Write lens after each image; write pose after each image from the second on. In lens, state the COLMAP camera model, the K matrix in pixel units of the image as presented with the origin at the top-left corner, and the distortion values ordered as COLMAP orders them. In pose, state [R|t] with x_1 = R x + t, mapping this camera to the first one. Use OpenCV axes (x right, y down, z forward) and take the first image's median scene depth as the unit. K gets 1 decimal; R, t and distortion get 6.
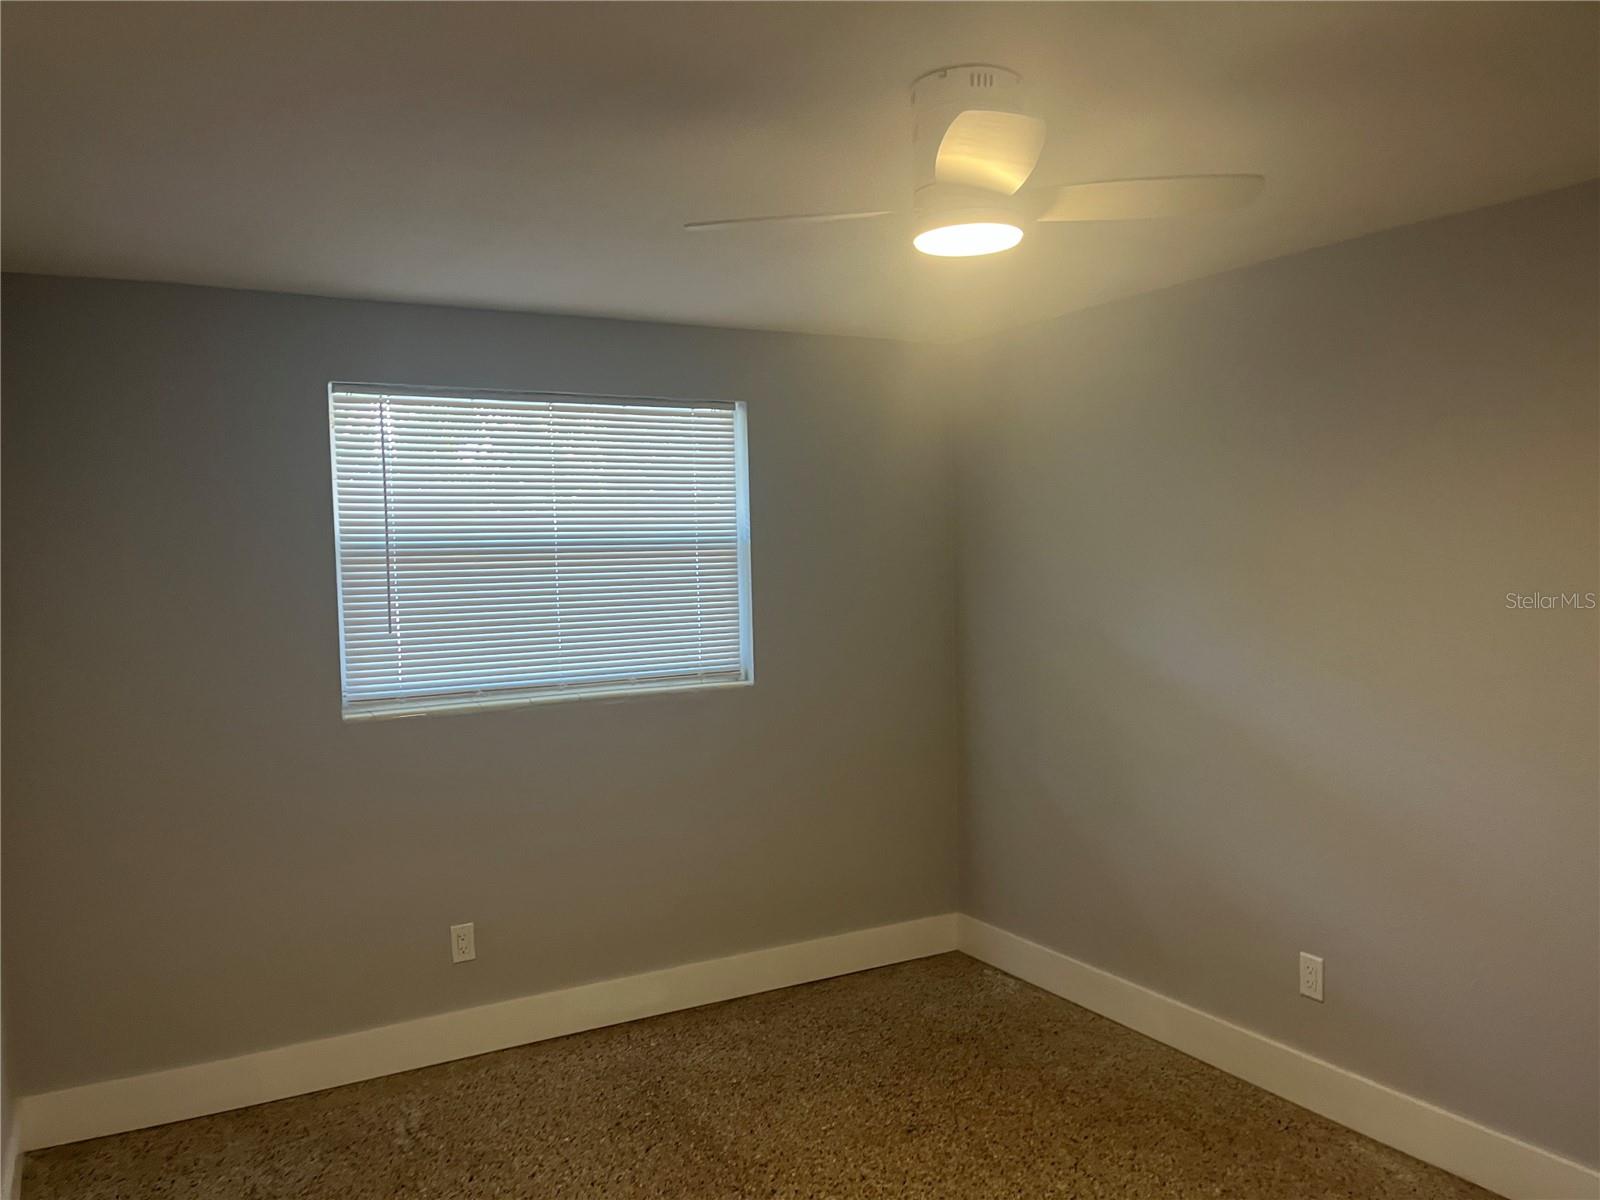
lens RADIAL K [[1206.2, 0, 798.7], [0, 1206.2, 604.9], [0, 0, 1]] dist [0.059153, -0.085482]
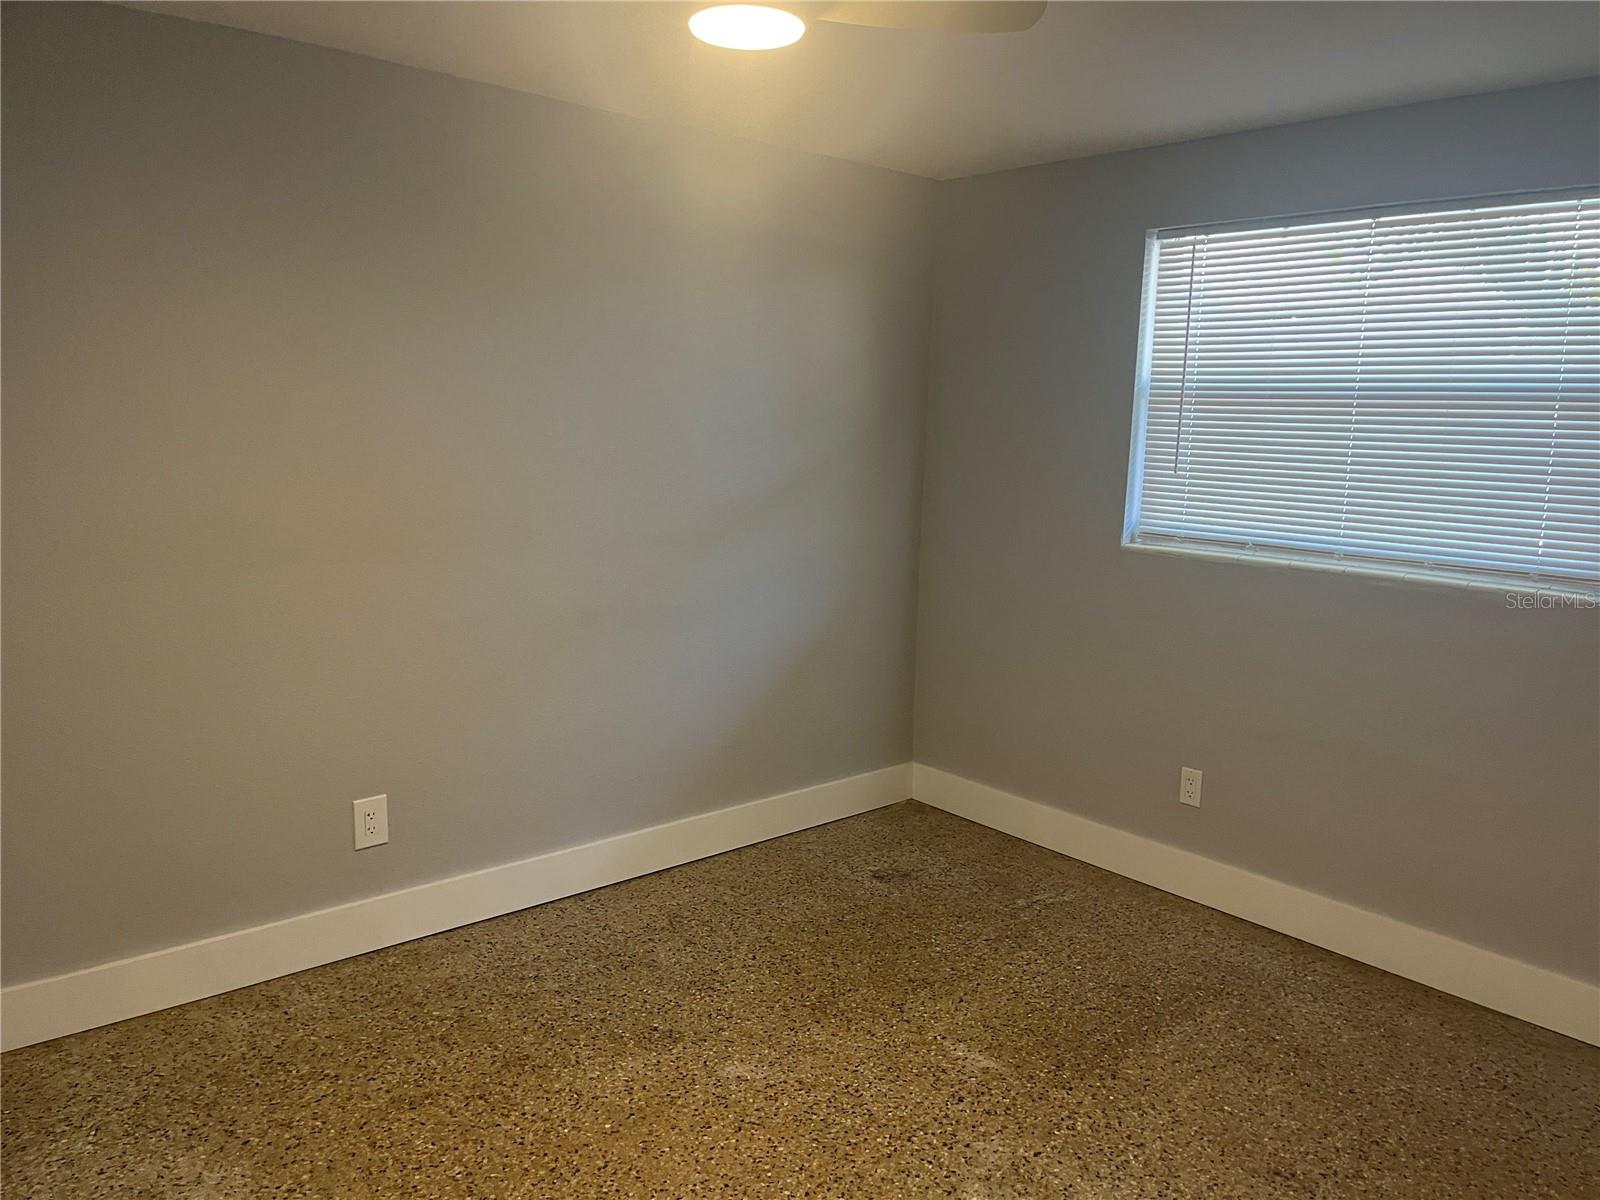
lens RADIAL K [[1206.2, 0, 797.4], [0, 1206.2, 596.2], [0, 0, 1]] dist [0.059153, -0.085482]
pose [[0.199337, 0.176101, -0.963978, 0.615710], [-0.074958, 0.983578, 0.164182, -0.019381], [0.977060, 0.039530, 0.209264, 0.473148]]
